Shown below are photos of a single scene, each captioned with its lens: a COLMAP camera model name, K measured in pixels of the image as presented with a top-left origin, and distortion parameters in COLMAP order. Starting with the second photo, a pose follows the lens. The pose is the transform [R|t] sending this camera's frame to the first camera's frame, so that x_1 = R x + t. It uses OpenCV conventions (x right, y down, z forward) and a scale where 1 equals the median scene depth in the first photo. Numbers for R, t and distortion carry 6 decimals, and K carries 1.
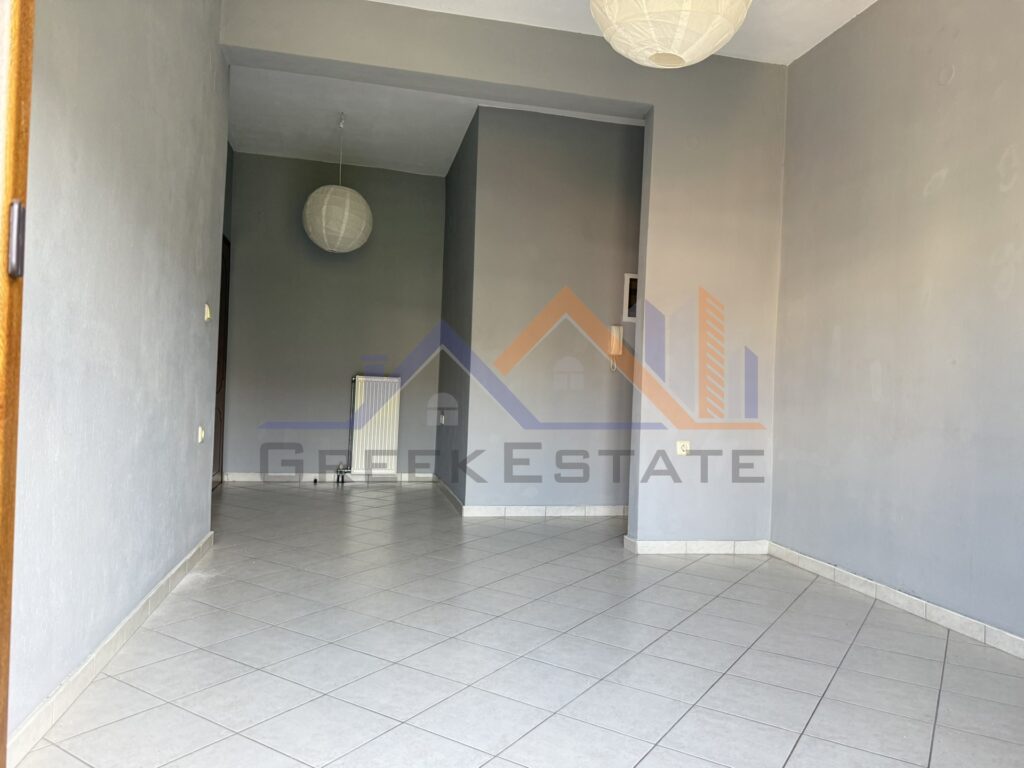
lens RADIAL K [[737.0, 0, 528.1], [0, 737.0, 380.2], [0, 0, 1]] dist [0.044617, -0.070052]
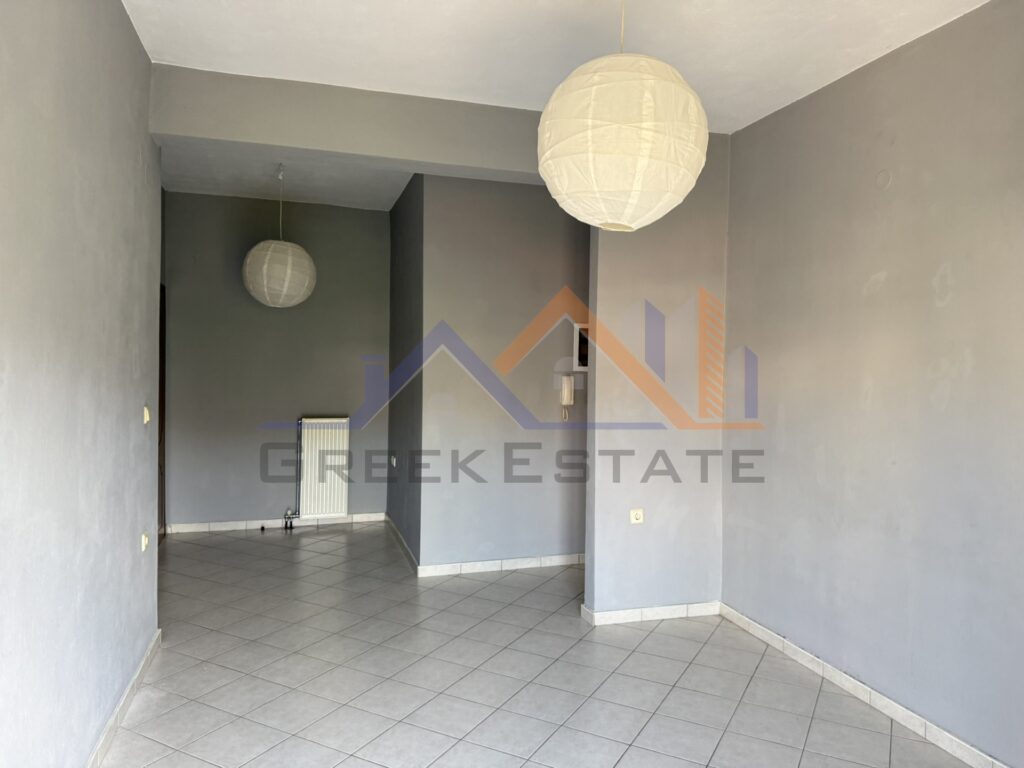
lens RADIAL K [[737.0, 0, 531.2], [0, 737.0, 372.2], [0, 0, 1]] dist [0.044617, -0.070052]
pose [[0.996916, -0.025899, 0.074077, -0.004194], [0.024071, 0.999386, 0.025468, -0.135010], [-0.074691, -0.023607, 0.996927, 0.003552]]
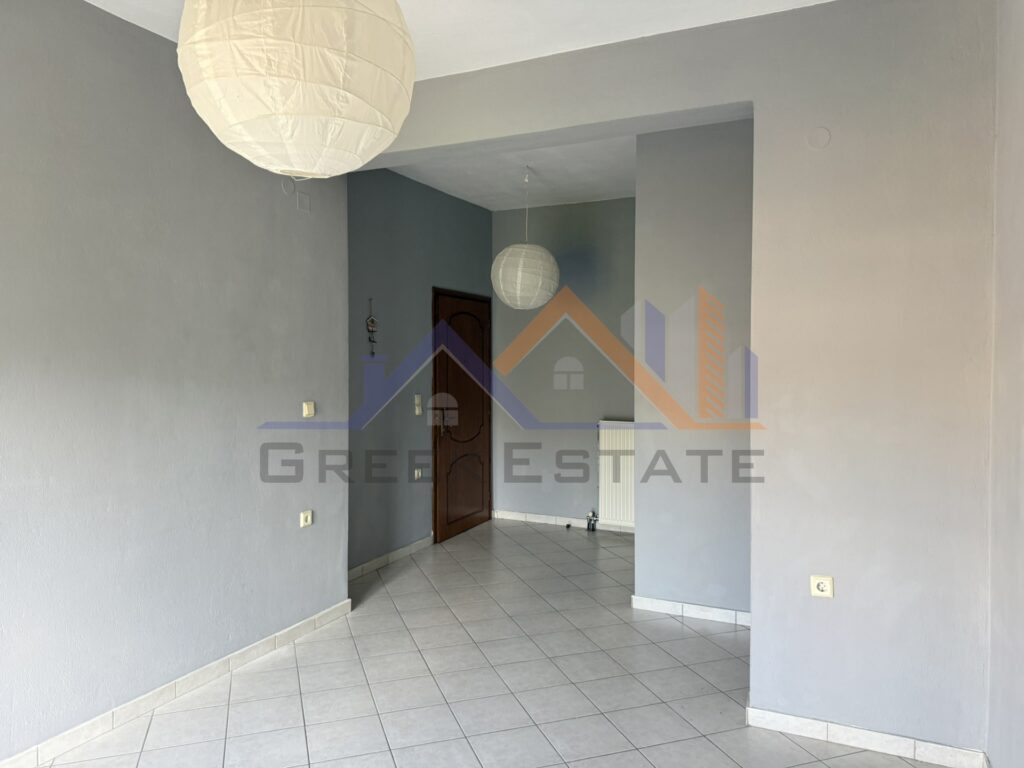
lens RADIAL K [[737.0, 0, 481.3], [0, 737.0, 360.2], [0, 0, 1]] dist [0.044617, -0.070052]
pose [[0.767243, -0.035835, -0.640355, 0.415754], [0.036469, 0.999260, -0.012225, -0.122908], [0.640319, -0.013974, 0.767982, 0.262037]]
